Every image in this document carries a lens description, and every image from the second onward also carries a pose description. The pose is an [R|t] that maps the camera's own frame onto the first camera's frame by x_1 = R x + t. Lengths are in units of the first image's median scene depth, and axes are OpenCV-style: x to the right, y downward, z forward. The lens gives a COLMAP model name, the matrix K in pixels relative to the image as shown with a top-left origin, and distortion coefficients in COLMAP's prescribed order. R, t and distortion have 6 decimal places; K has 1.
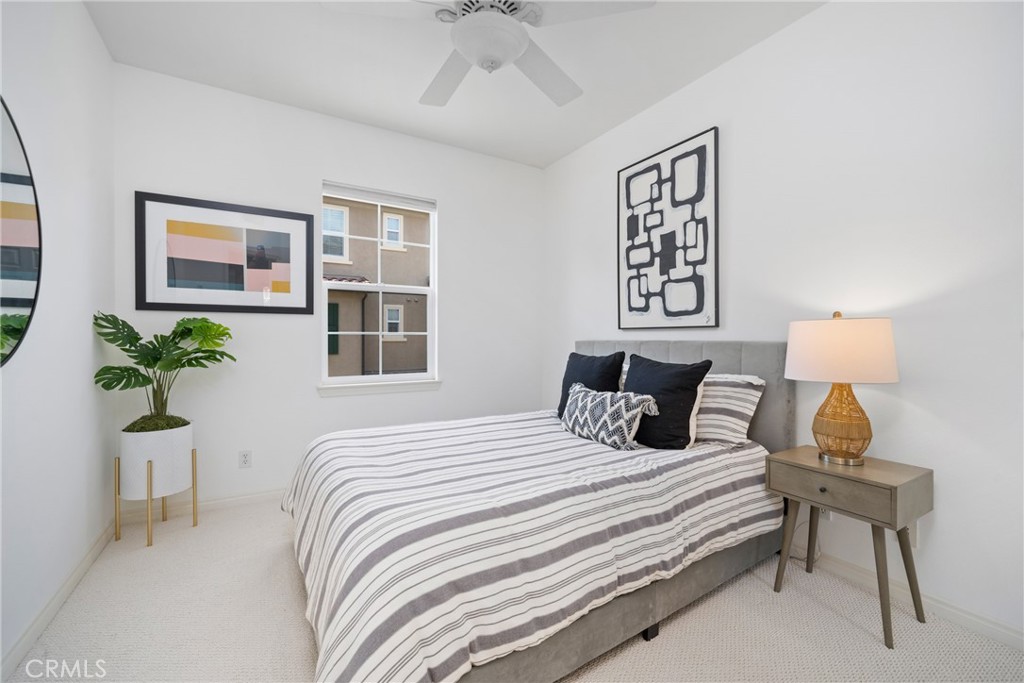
lens RADIAL K [[415.5, 0, 514.2], [0, 415.5, 334.8], [0, 0, 1]] dist [0.000187, 0.000002]
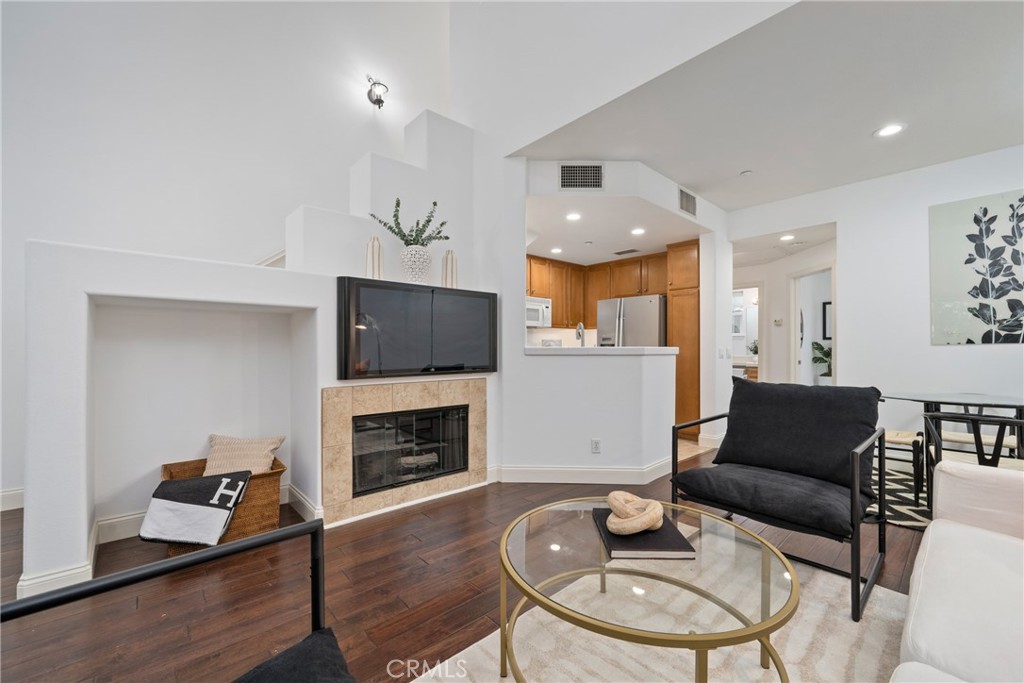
lens RADIAL K [[415.8, 0, 513.6], [0, 415.8, 348.2], [0, 0, 1]] dist [0.000041, 0.000010]
pose [[0.185356, 0.000641, -0.982671, 1.550270], [-0.001813, 0.999998, 0.000310, 0.005706], [0.982670, 0.001724, 0.185357, -1.671230]]
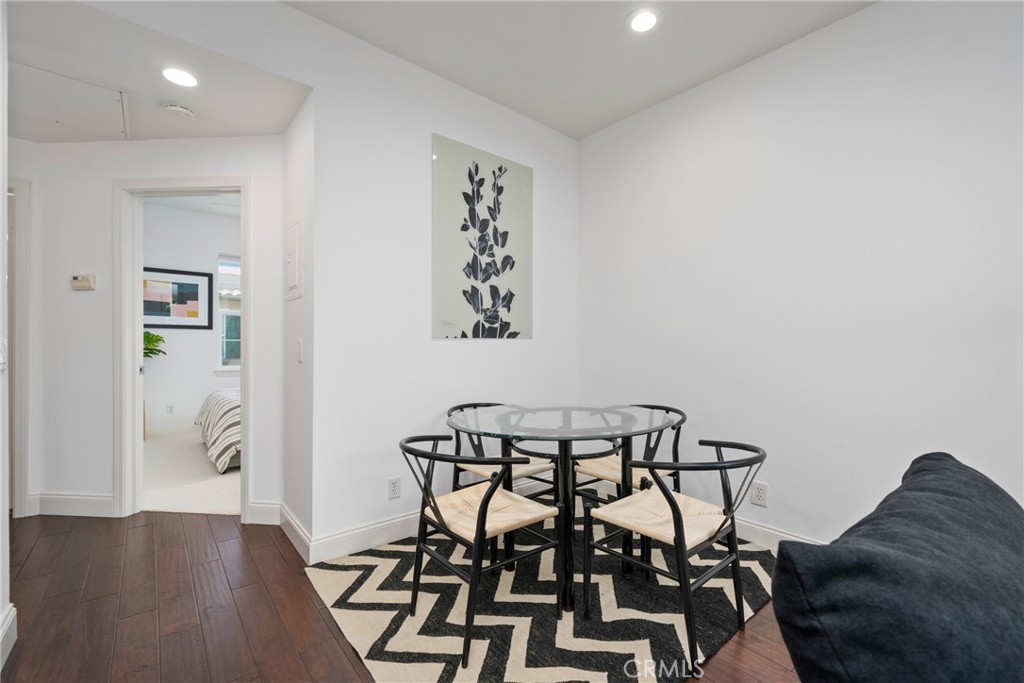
lens RADIAL K [[432.3, 0, 514.4], [0, 432.3, 346.7], [0, 0, 1]] dist [-0.000459, 0.000074]
pose [[0.987817, 0.007925, 0.155419, 0.527997], [-0.008689, 0.999953, 0.004237, 0.005324], [-0.155378, -0.005536, 0.987840, -1.072431]]
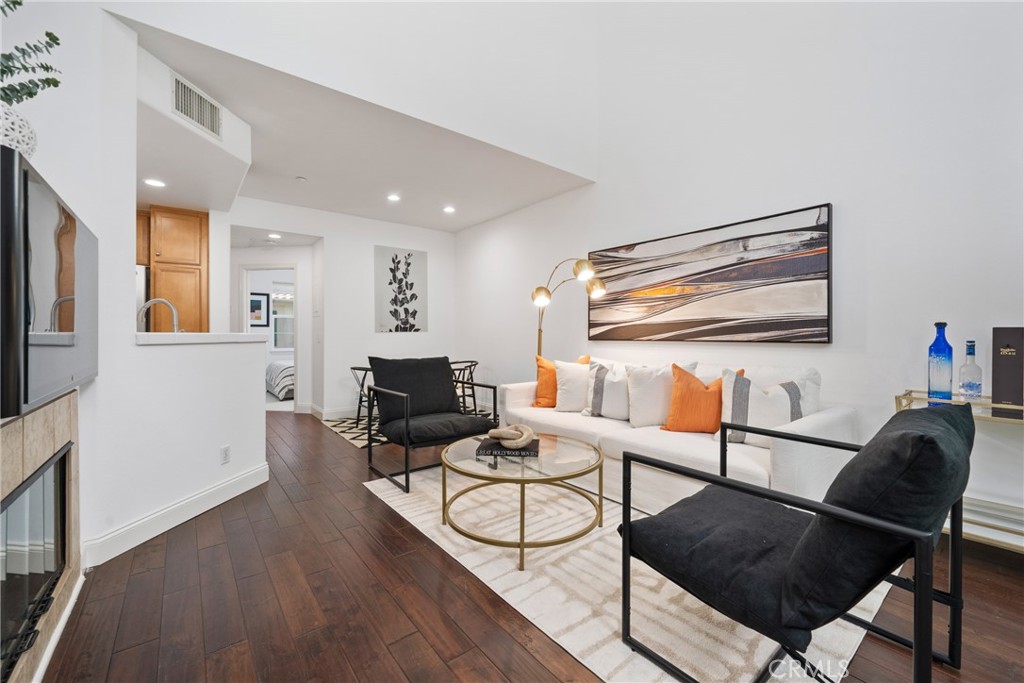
lens RADIAL K [[415.5, 0, 514.2], [0, 415.5, 334.8], [0, 0, 1]] dist [0.000187, 0.000002]
pose [[0.992007, 0.002233, 0.126165, 0.932035], [-0.002195, 0.999997, -0.000438, 0.005325], [-0.126166, 0.000157, 0.992009, -2.298729]]
